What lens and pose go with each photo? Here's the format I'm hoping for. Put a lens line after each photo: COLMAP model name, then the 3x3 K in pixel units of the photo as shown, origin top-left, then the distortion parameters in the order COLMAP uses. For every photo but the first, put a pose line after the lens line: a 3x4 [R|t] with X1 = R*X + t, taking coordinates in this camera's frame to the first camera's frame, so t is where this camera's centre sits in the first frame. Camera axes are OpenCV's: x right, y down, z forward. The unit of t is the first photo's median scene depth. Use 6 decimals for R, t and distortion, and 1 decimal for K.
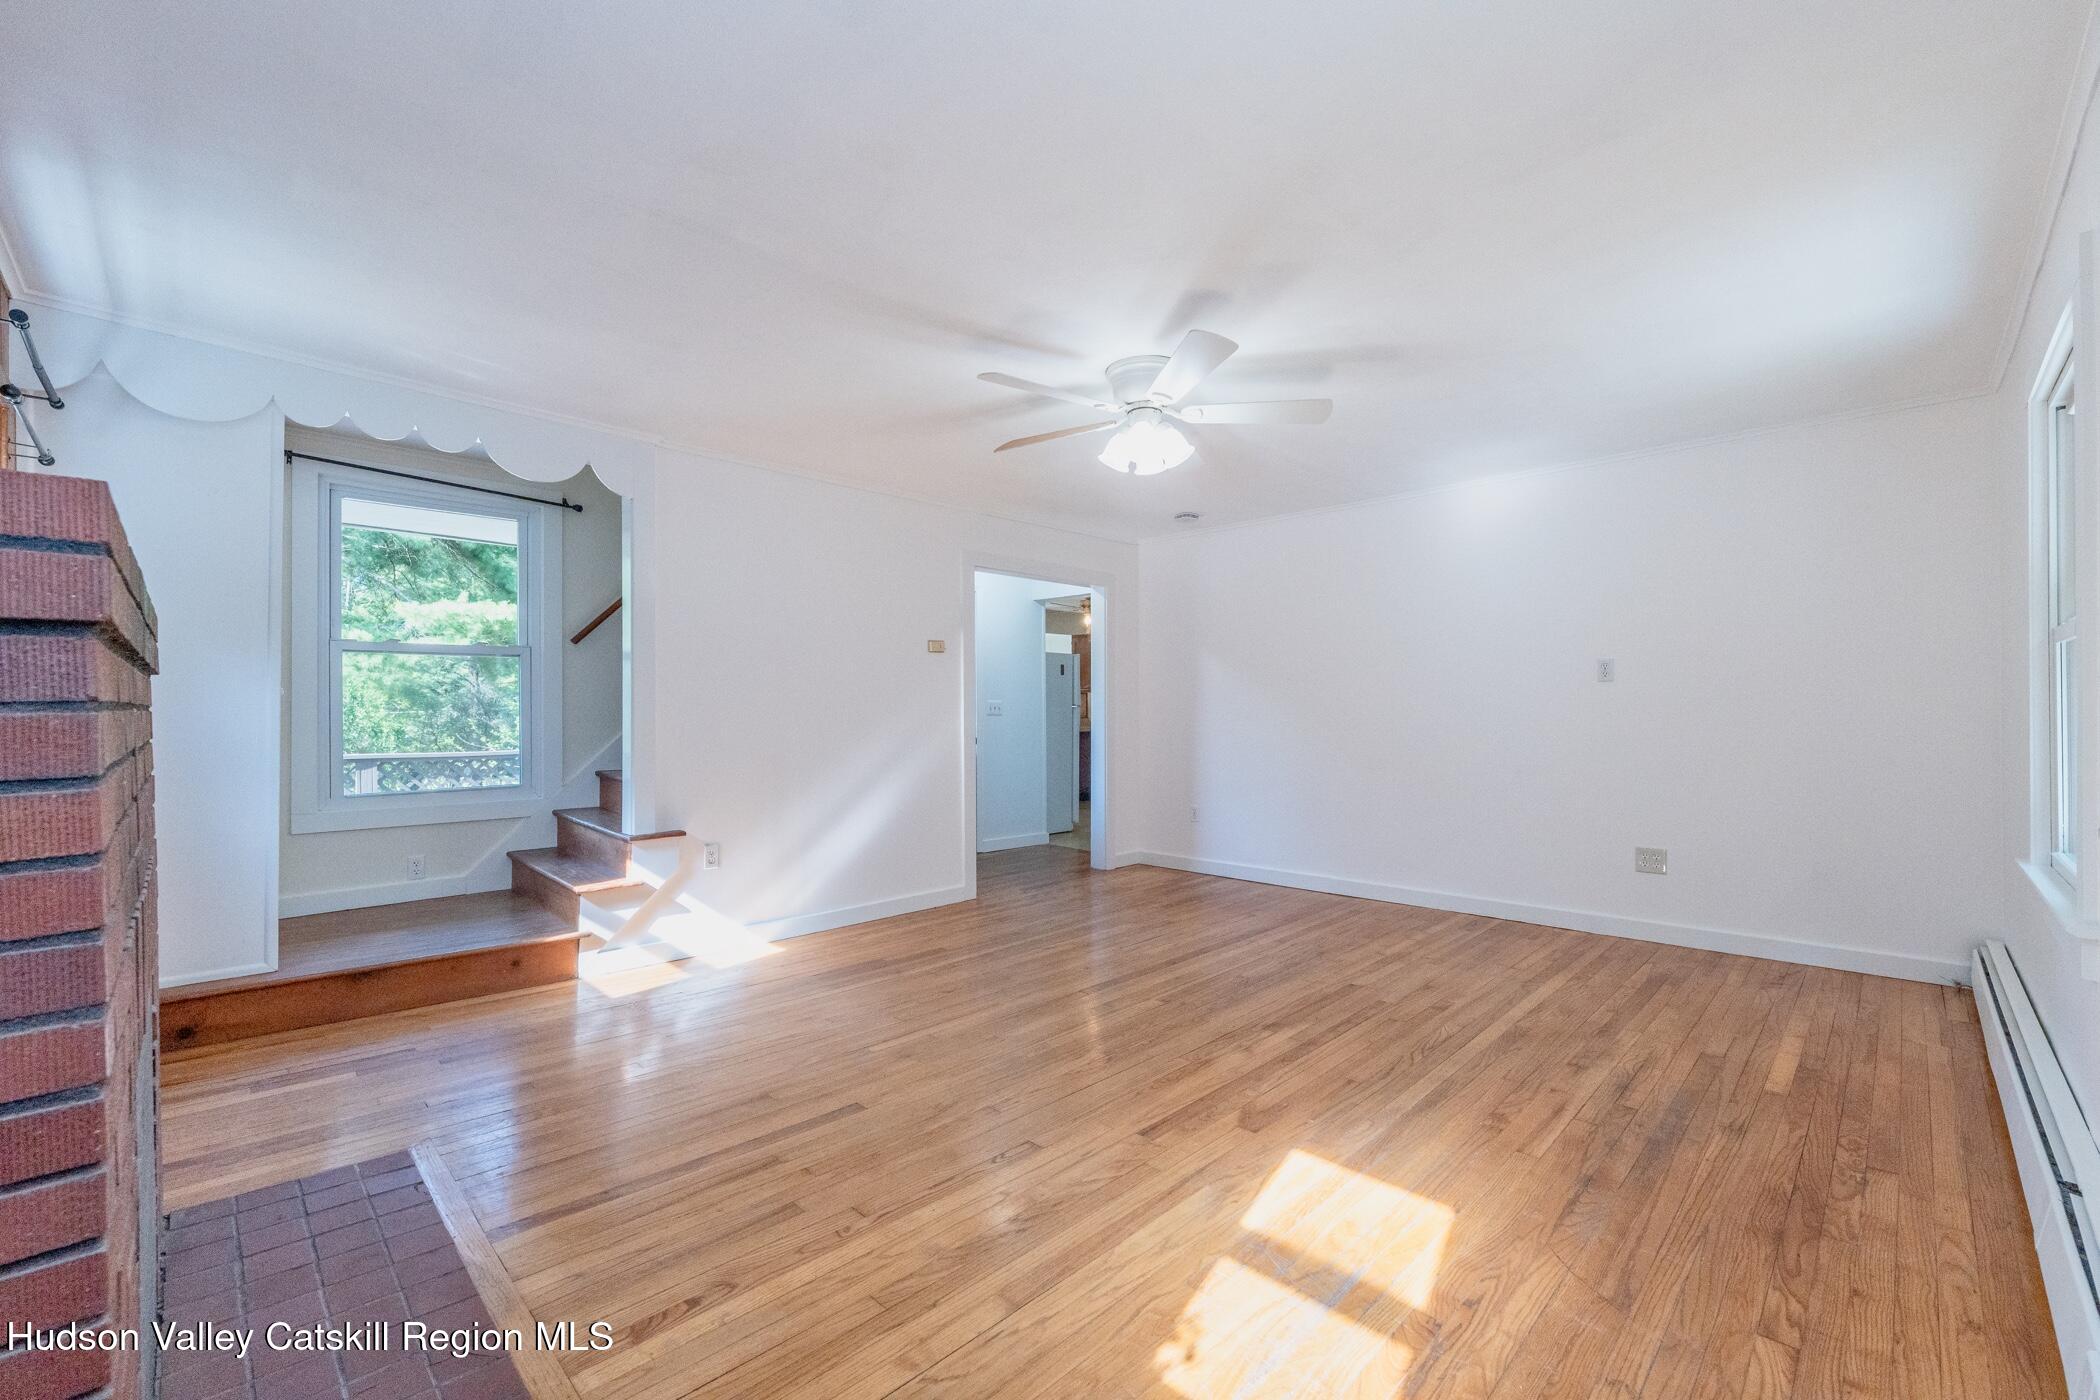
lens RADIAL K [[852.2, 0, 1057.5], [0, 852.2, 703.8], [0, 0, 1]] dist [-0.000165, -0.000153]
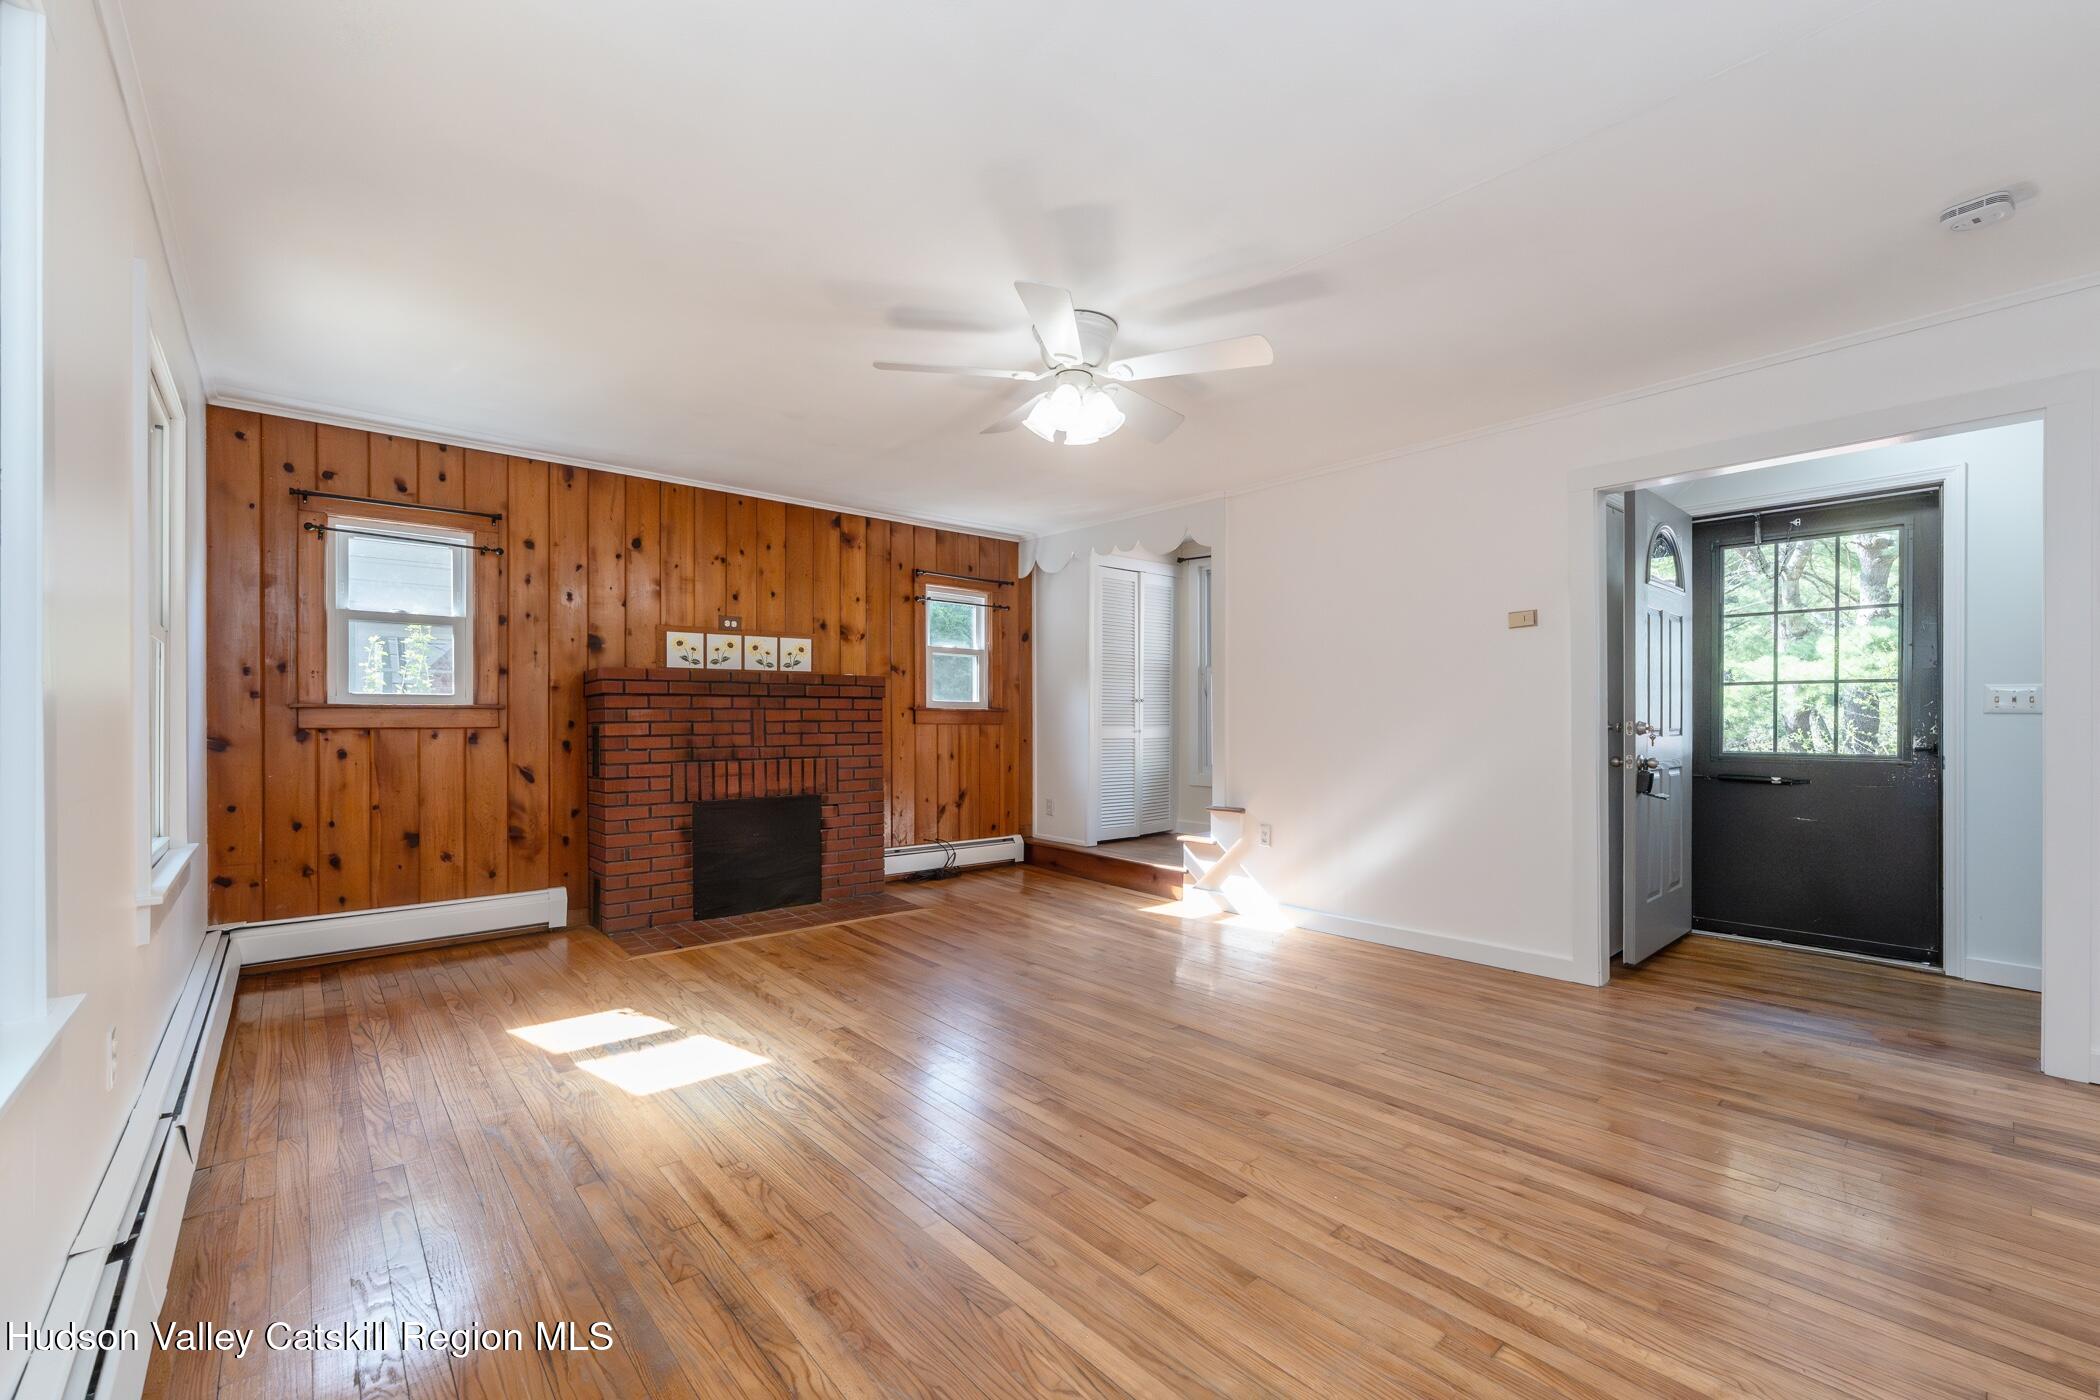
lens RADIAL K [[870.3, 0, 1045.6], [0, 870.3, 736.1], [0, 0, 1]] dist [0.005735, 0.000069]
pose [[-0.079204, 0.020854, -0.996640, 1.017105], [0.013938, 0.999707, 0.019811, 0.021008], [0.996761, -0.012322, -0.079471, 1.027913]]
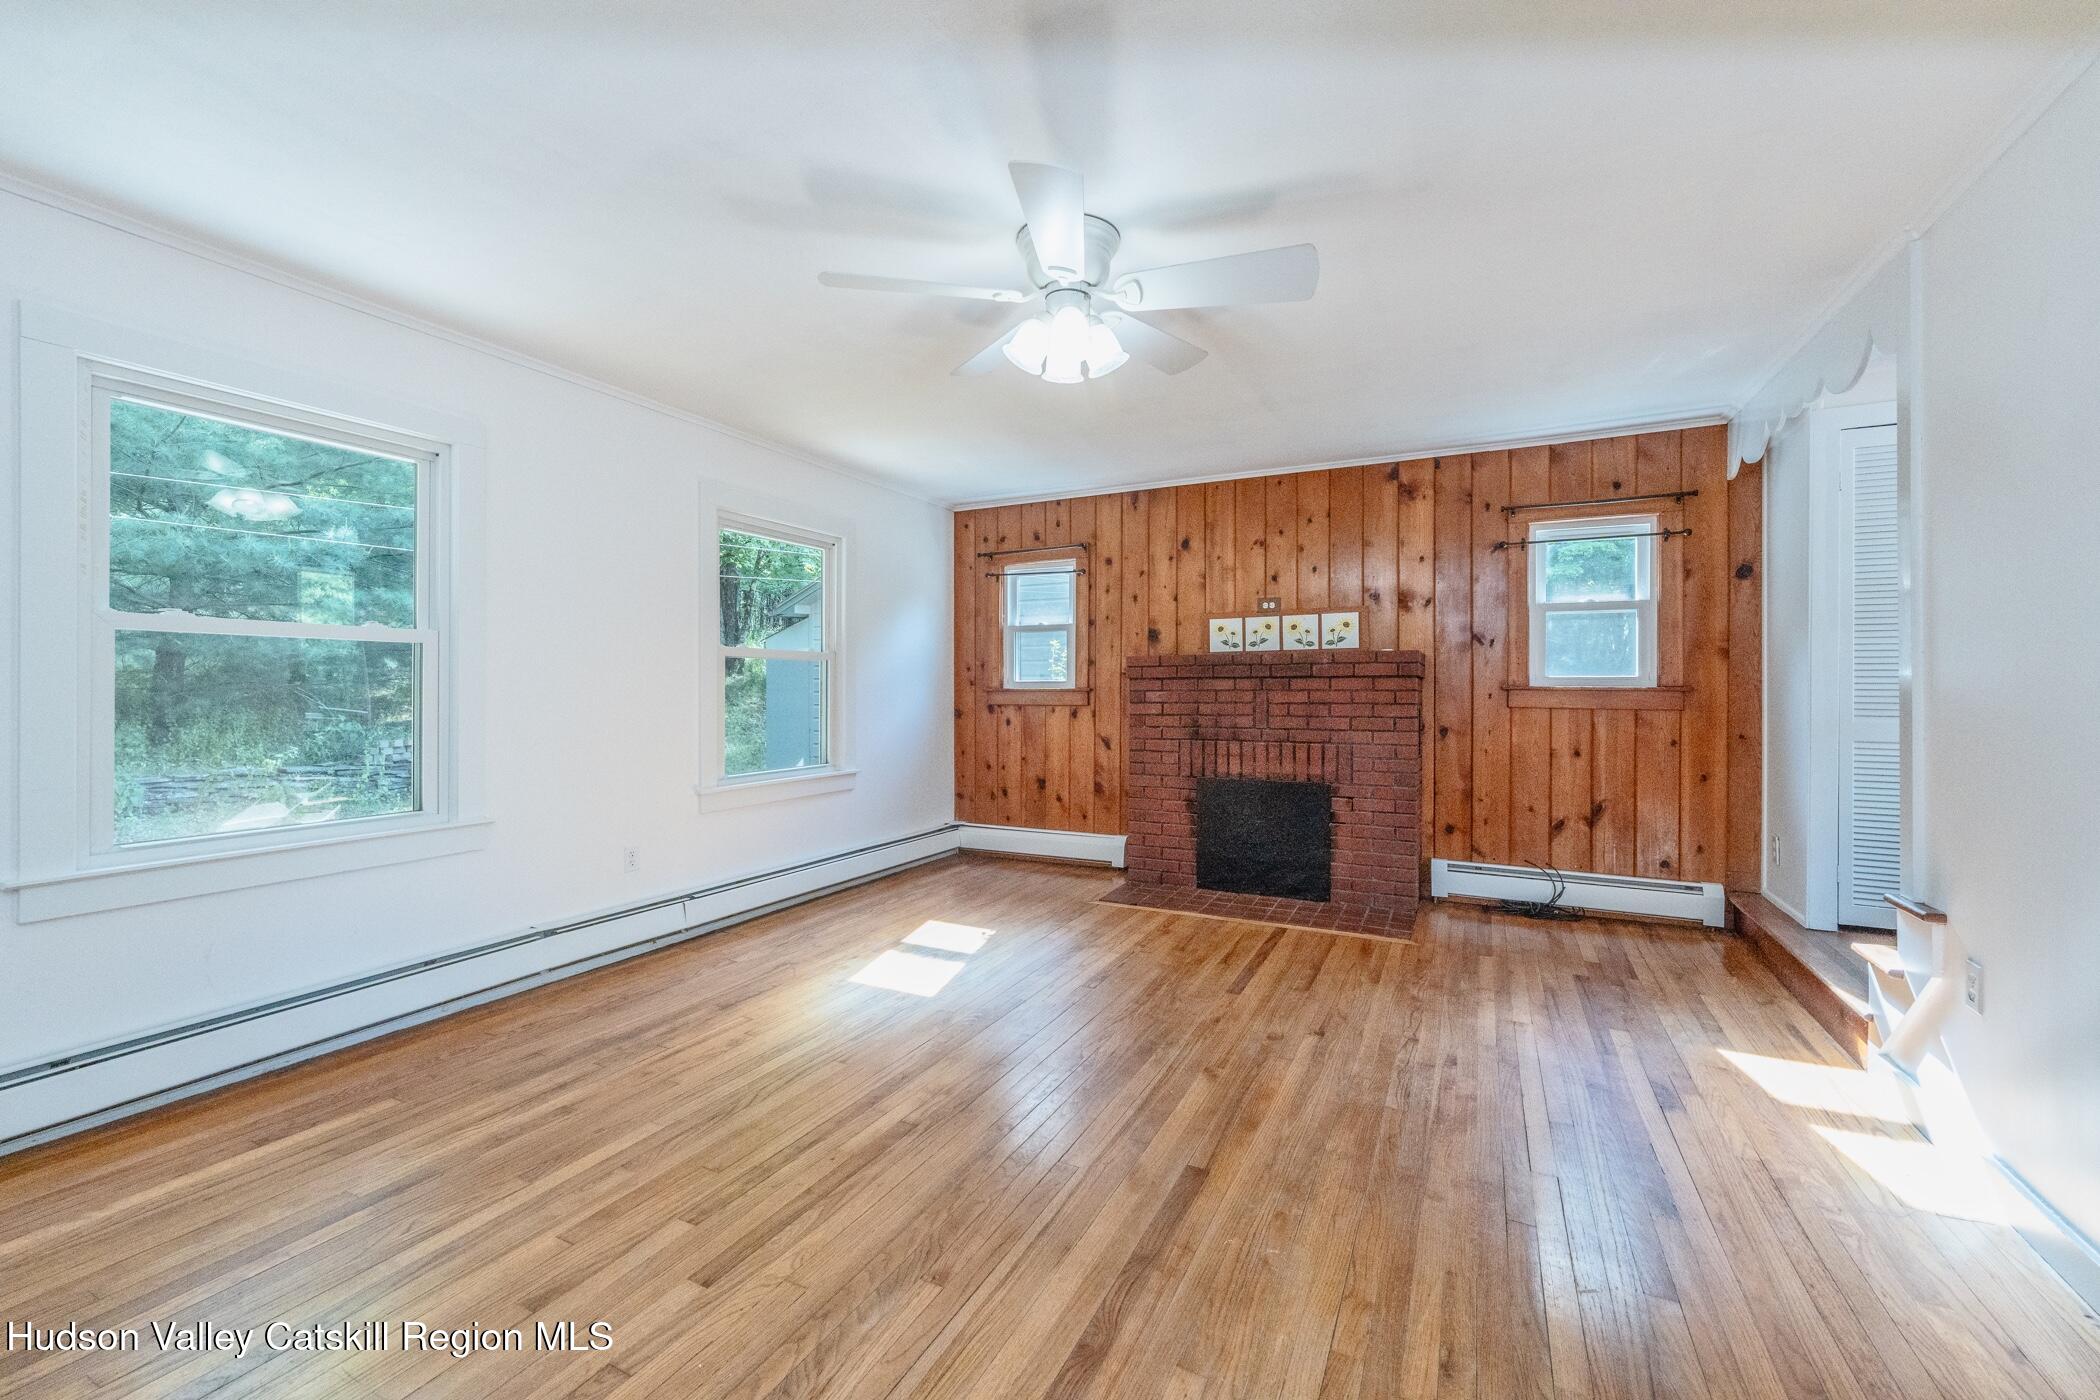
lens RADIAL K [[841.5, 0, 1050.0], [0, 841.5, 700.0], [0, 0, 1]] dist [0.000275, -0.000135]
pose [[-0.951756, 0.007020, -0.306774, 0.340296], [0.006753, 0.999975, 0.001934, 0.007958], [0.306780, -0.000231, -0.951780, 1.673745]]
